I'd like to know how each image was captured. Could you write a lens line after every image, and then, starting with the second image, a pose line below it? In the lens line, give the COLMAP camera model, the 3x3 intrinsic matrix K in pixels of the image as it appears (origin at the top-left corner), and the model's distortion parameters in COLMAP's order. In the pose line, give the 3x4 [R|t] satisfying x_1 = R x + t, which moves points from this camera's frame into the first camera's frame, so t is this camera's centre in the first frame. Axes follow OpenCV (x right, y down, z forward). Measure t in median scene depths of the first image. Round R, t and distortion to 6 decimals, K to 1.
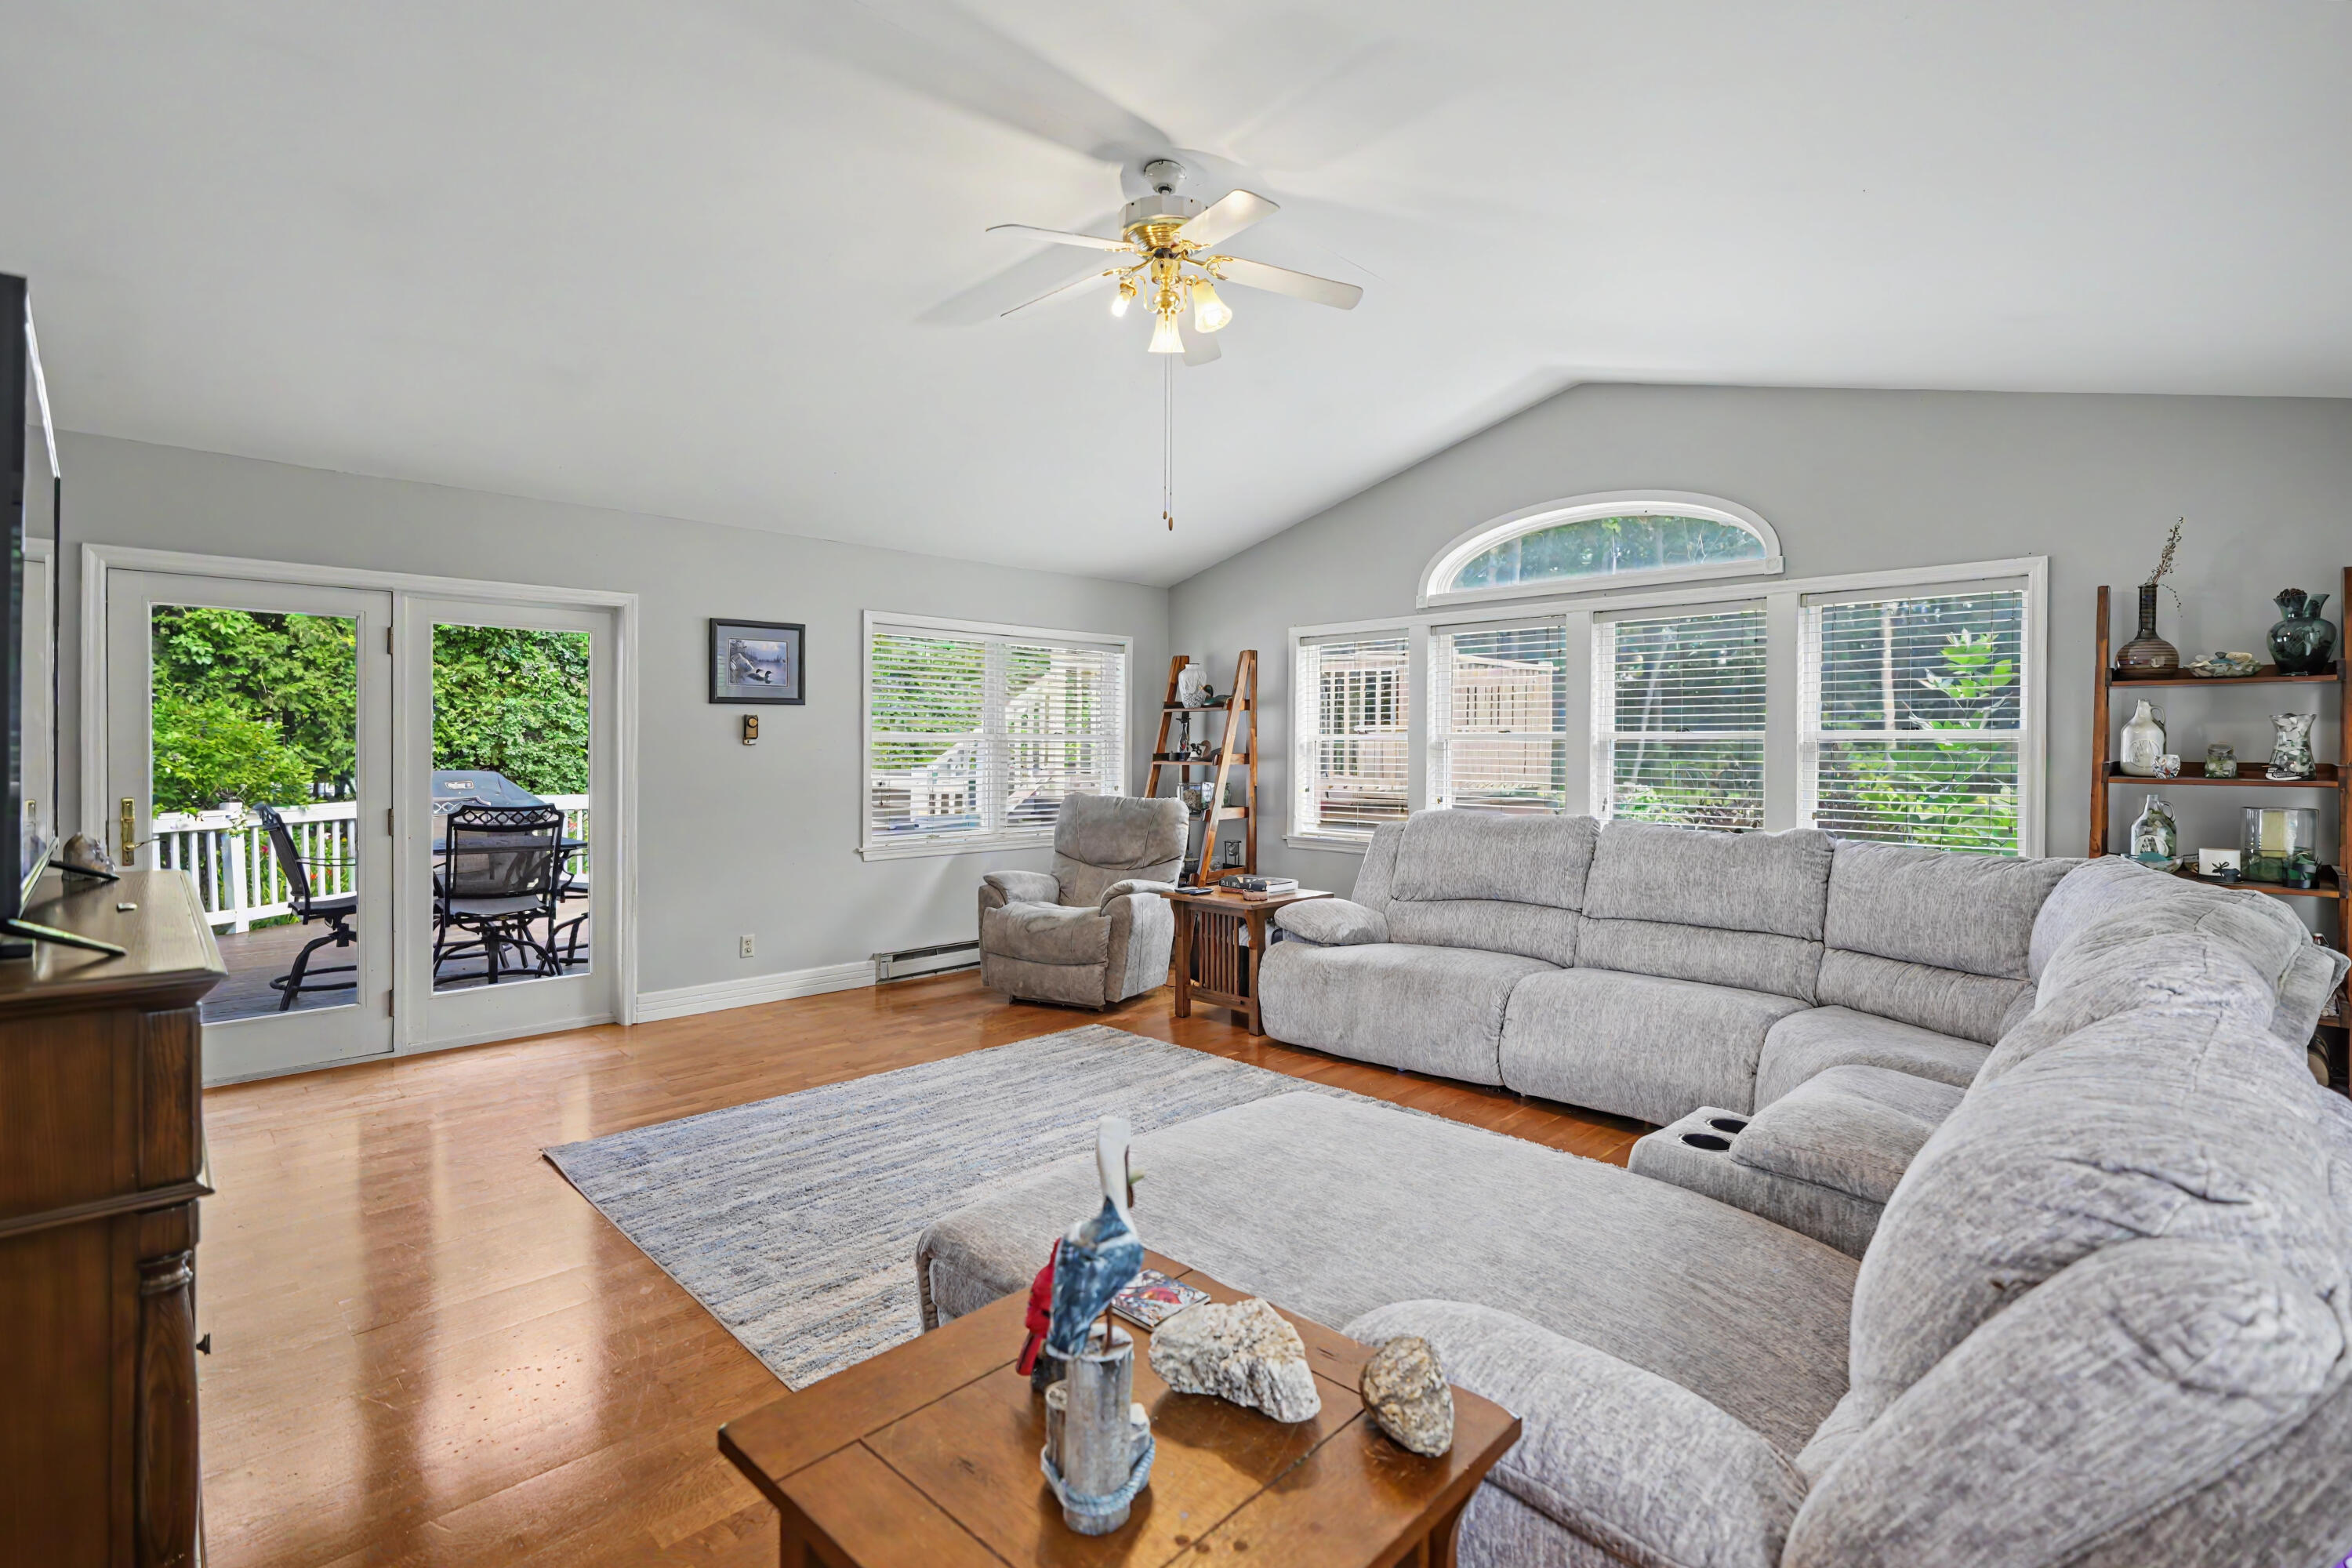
lens RADIAL K [[1127.8, 0, 1173.7], [0, 1127.8, 748.1], [0, 0, 1]] dist [-0.000203, -0.000027]
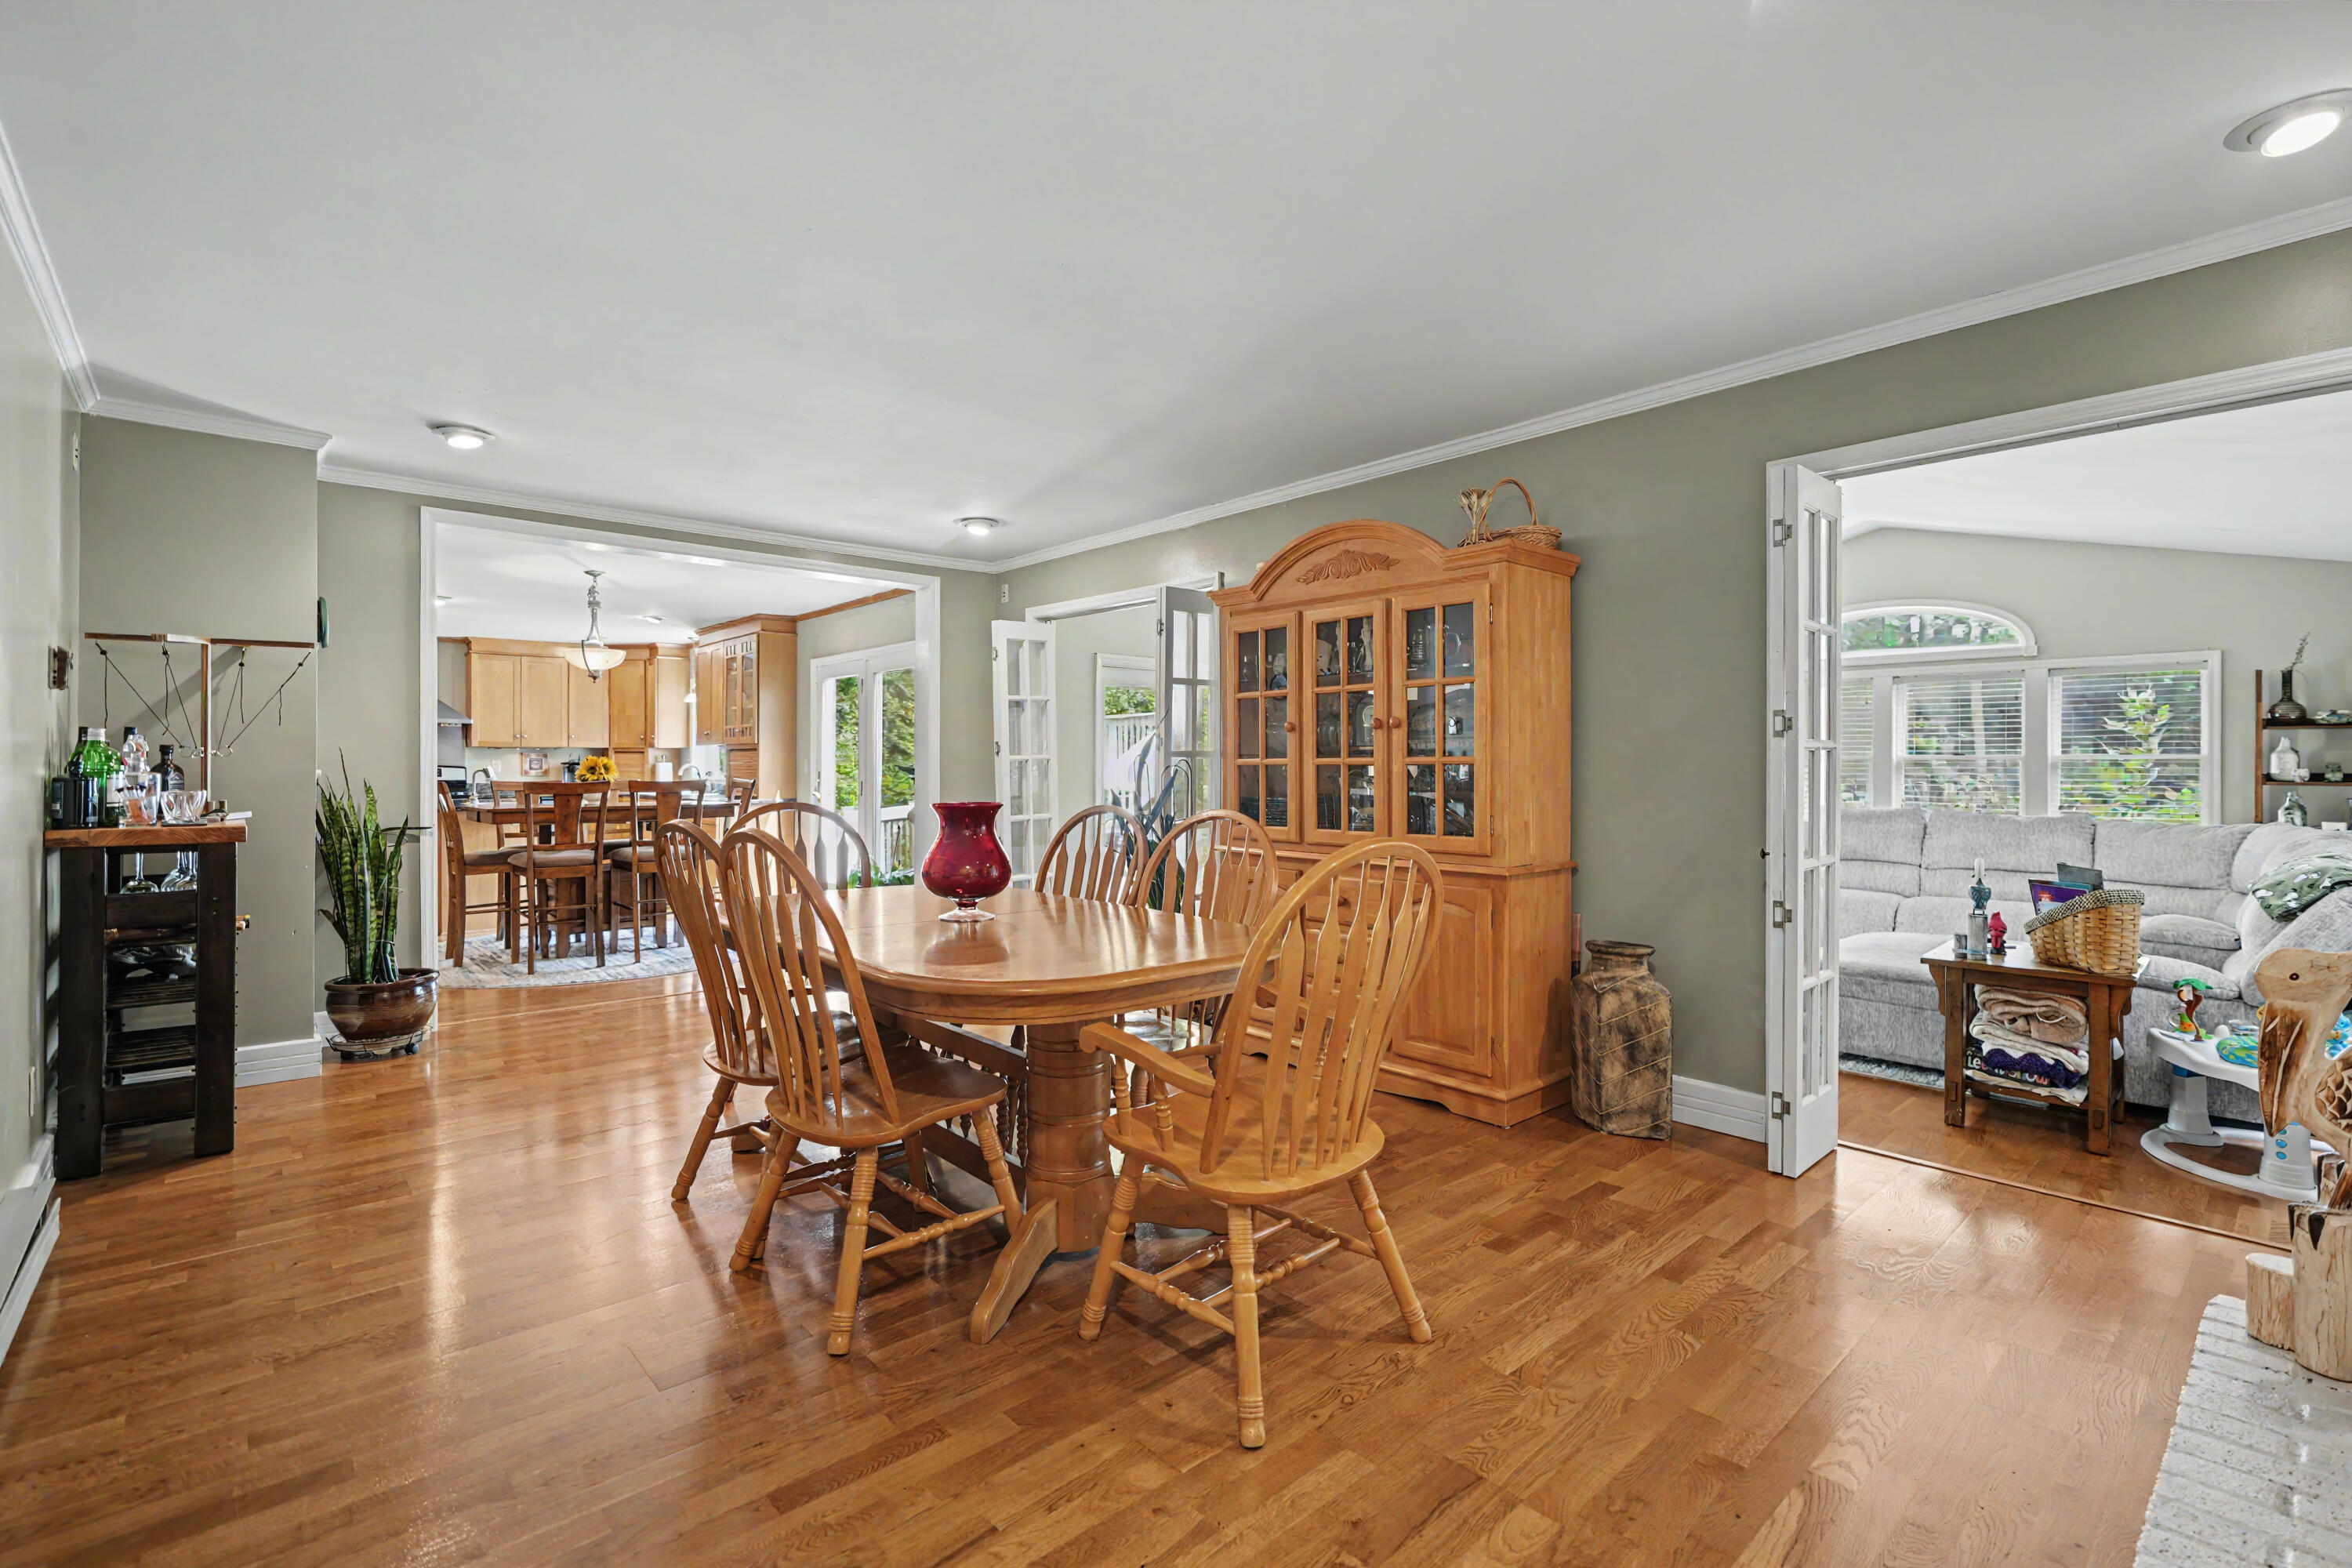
lens RADIAL K [[1086.3, 0, 1181.4], [0, 1086.3, 771.4], [0, 0, 1]] dist [-0.002385, -0.000331]
pose [[0.999414, 0.005456, -0.033781, -0.755650], [-0.005598, 0.999976, -0.004115, 0.025289], [0.033757, 0.004302, 0.999421, -0.696726]]
